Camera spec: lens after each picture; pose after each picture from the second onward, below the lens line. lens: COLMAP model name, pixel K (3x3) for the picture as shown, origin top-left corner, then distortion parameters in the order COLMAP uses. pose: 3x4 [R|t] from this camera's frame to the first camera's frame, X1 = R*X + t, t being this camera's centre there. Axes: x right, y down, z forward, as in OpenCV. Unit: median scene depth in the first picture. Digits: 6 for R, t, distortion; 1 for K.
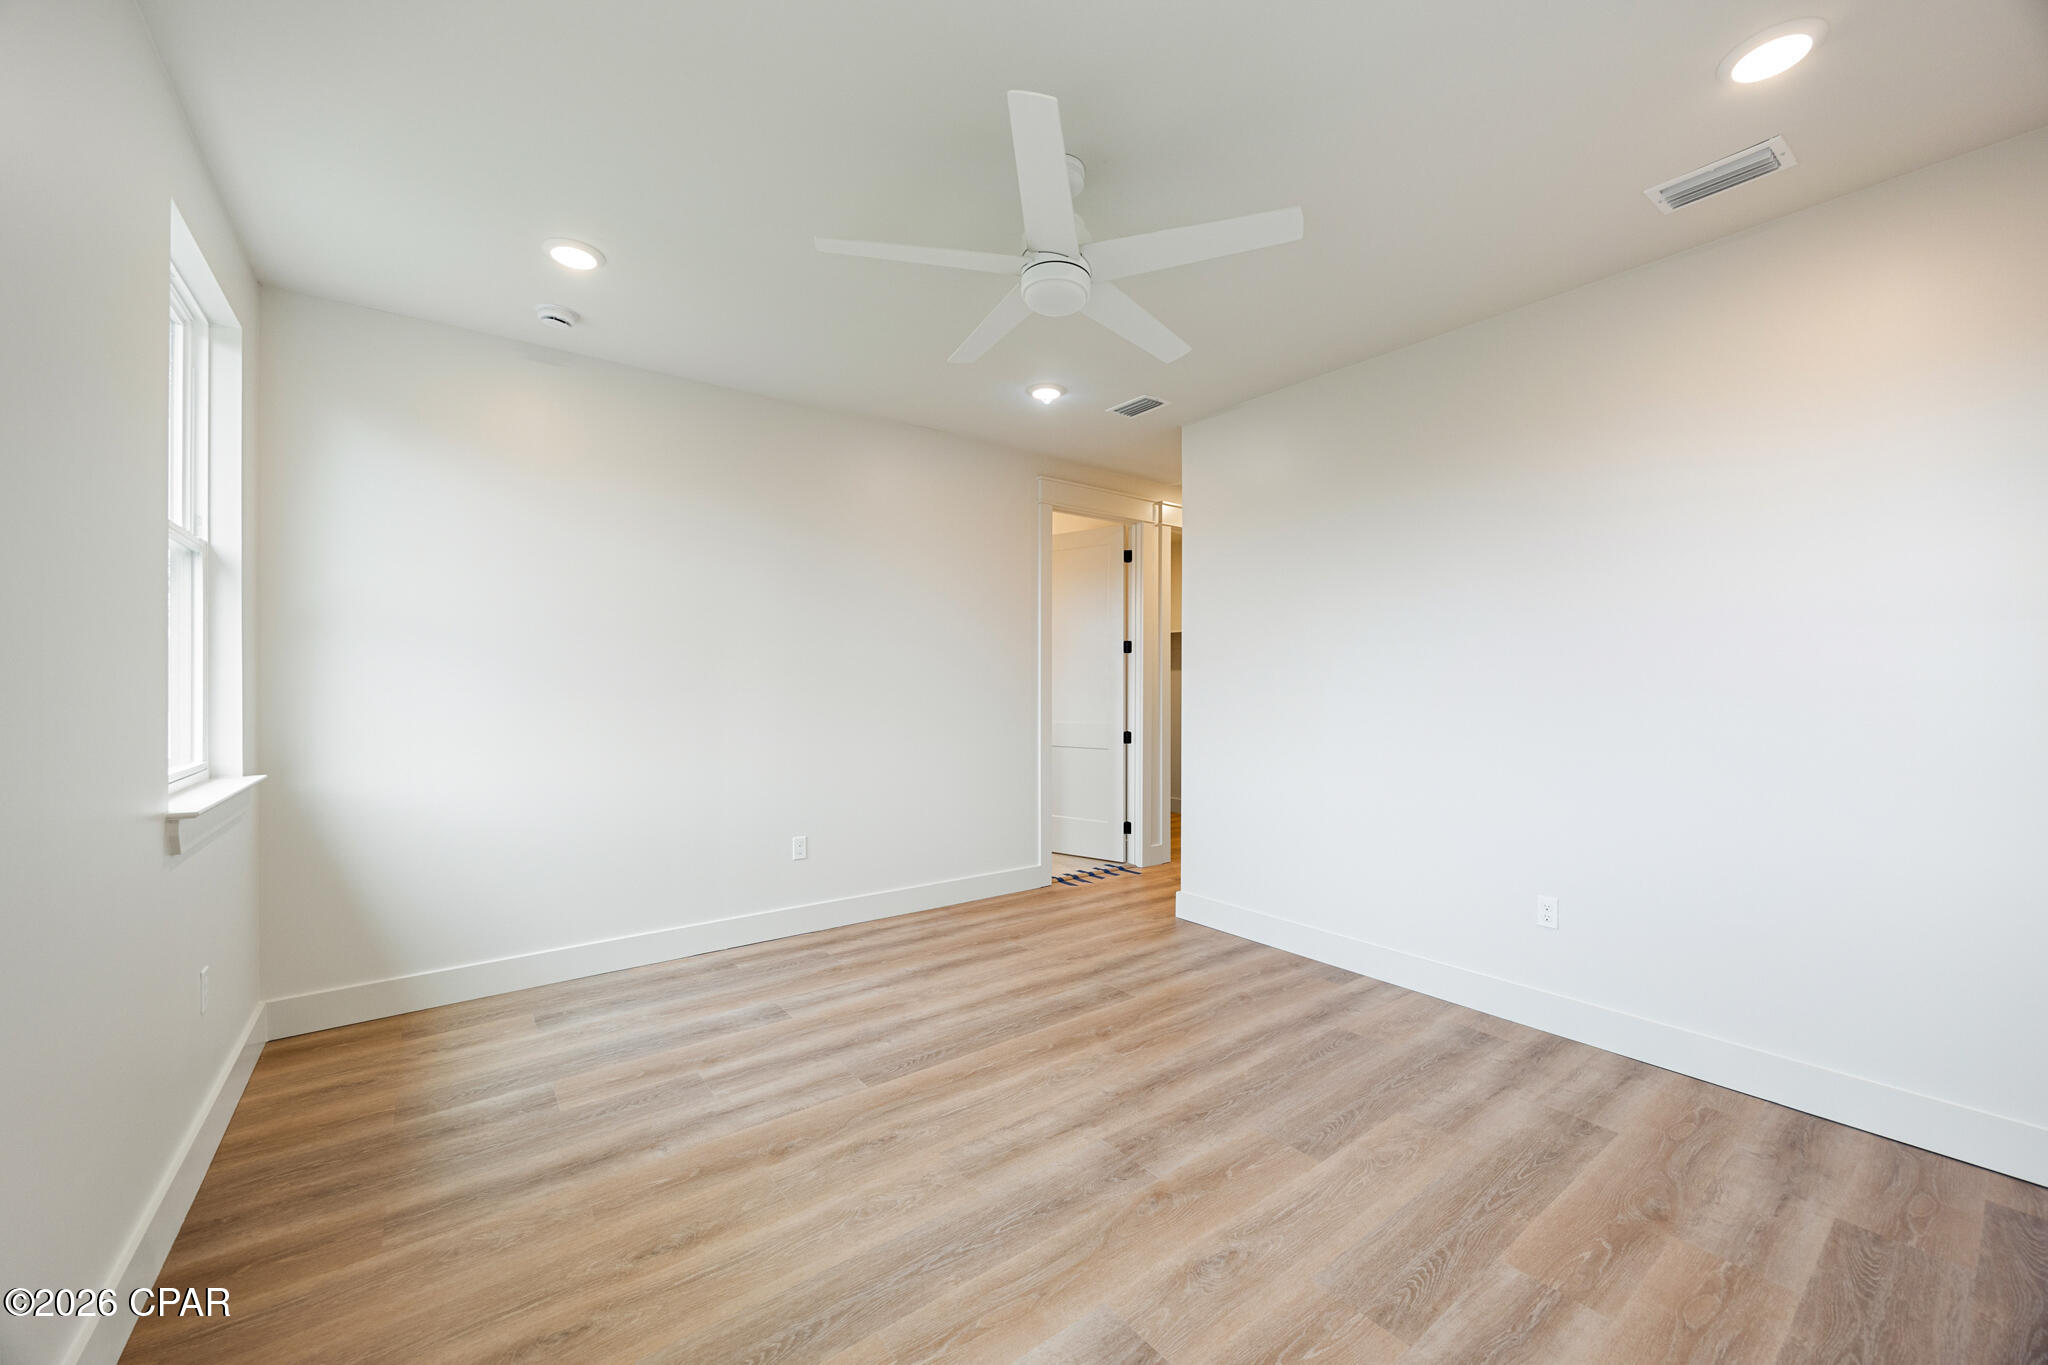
lens RADIAL K [[789.6, 0, 1026.6], [0, 789.6, 685.5], [0, 0, 1]] dist [-0.003111, 0.000012]
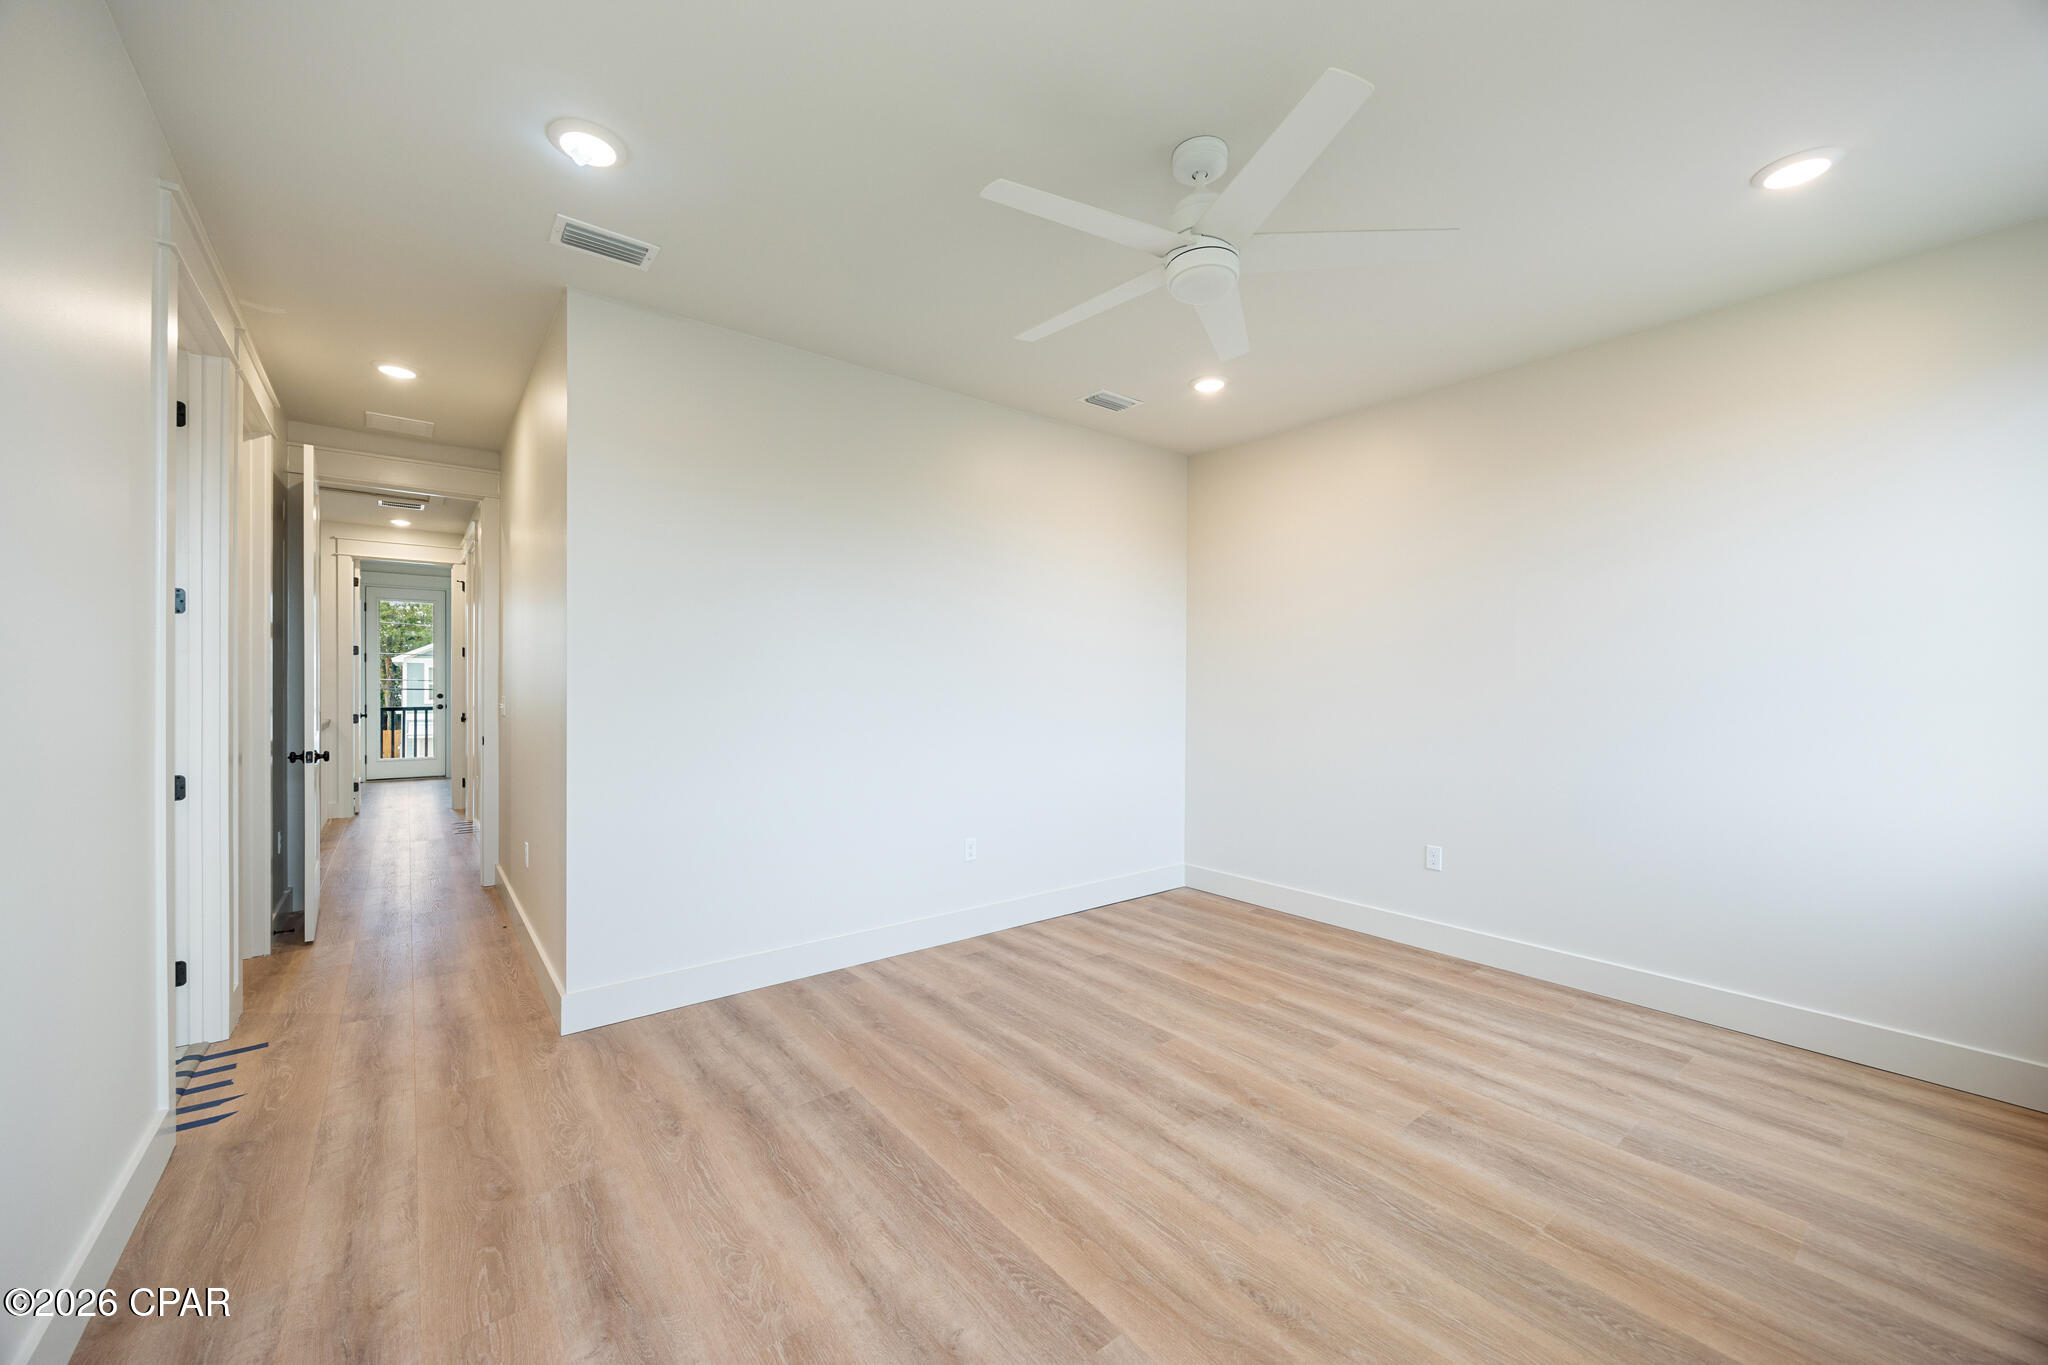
lens RADIAL K [[789.6, 0, 1026.6], [0, 789.6, 685.5], [0, 0, 1]] dist [-0.003111, 0.000012]
pose [[-0.028119, -0.003256, 0.999599, -0.714099], [-0.002645, 0.999991, 0.003183, -0.000202], [-0.999601, -0.002555, -0.028127, 0.958156]]
